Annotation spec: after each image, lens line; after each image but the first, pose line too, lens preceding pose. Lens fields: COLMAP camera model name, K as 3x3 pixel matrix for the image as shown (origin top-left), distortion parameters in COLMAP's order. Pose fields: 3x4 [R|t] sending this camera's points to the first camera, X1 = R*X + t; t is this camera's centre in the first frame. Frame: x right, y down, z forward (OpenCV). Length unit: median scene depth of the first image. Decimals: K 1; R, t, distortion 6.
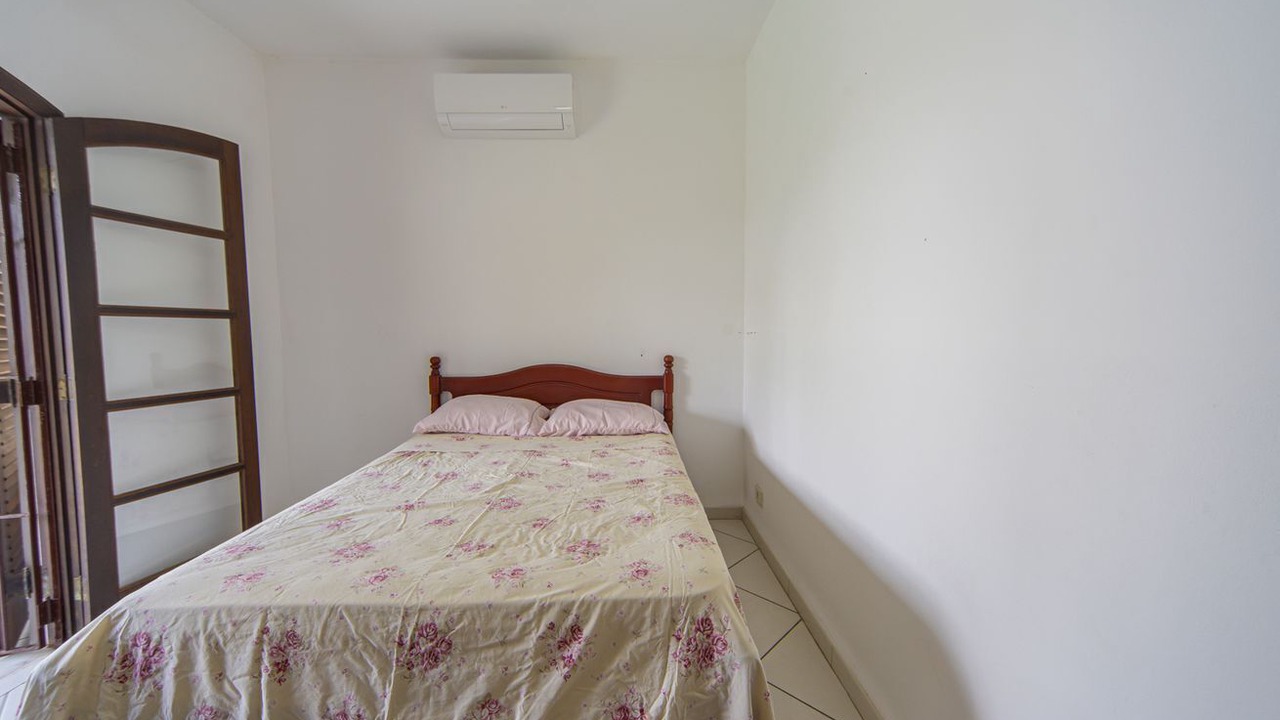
lens RADIAL K [[482.5, 0, 638.0], [0, 482.5, 358.0], [0, 0, 1]] dist [0.012802, 0.000366]
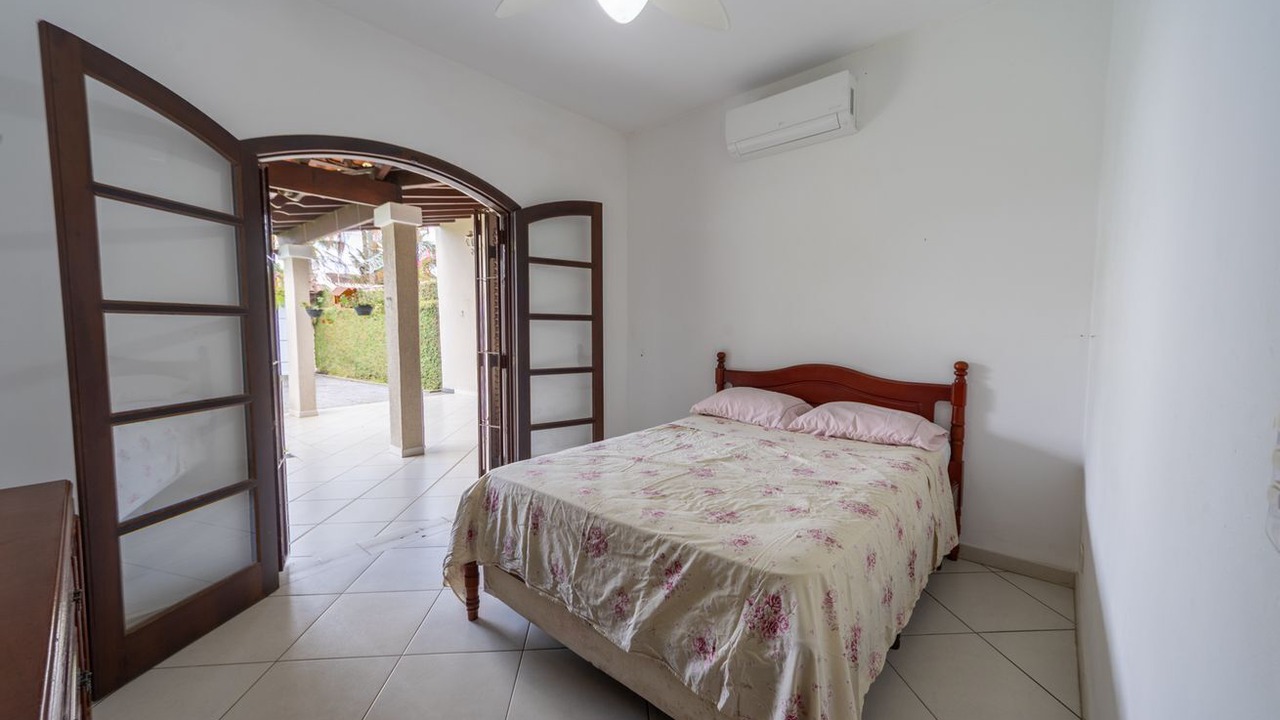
lens RADIAL K [[482.5, 0, 633.8], [0, 482.5, 358.6], [0, 0, 1]] dist [0.012802, 0.000366]
pose [[0.739980, 0.048253, -0.670895, 0.598450], [-0.047007, 0.998695, 0.019982, -0.001841], [0.670984, 0.016751, 0.741283, -0.029709]]
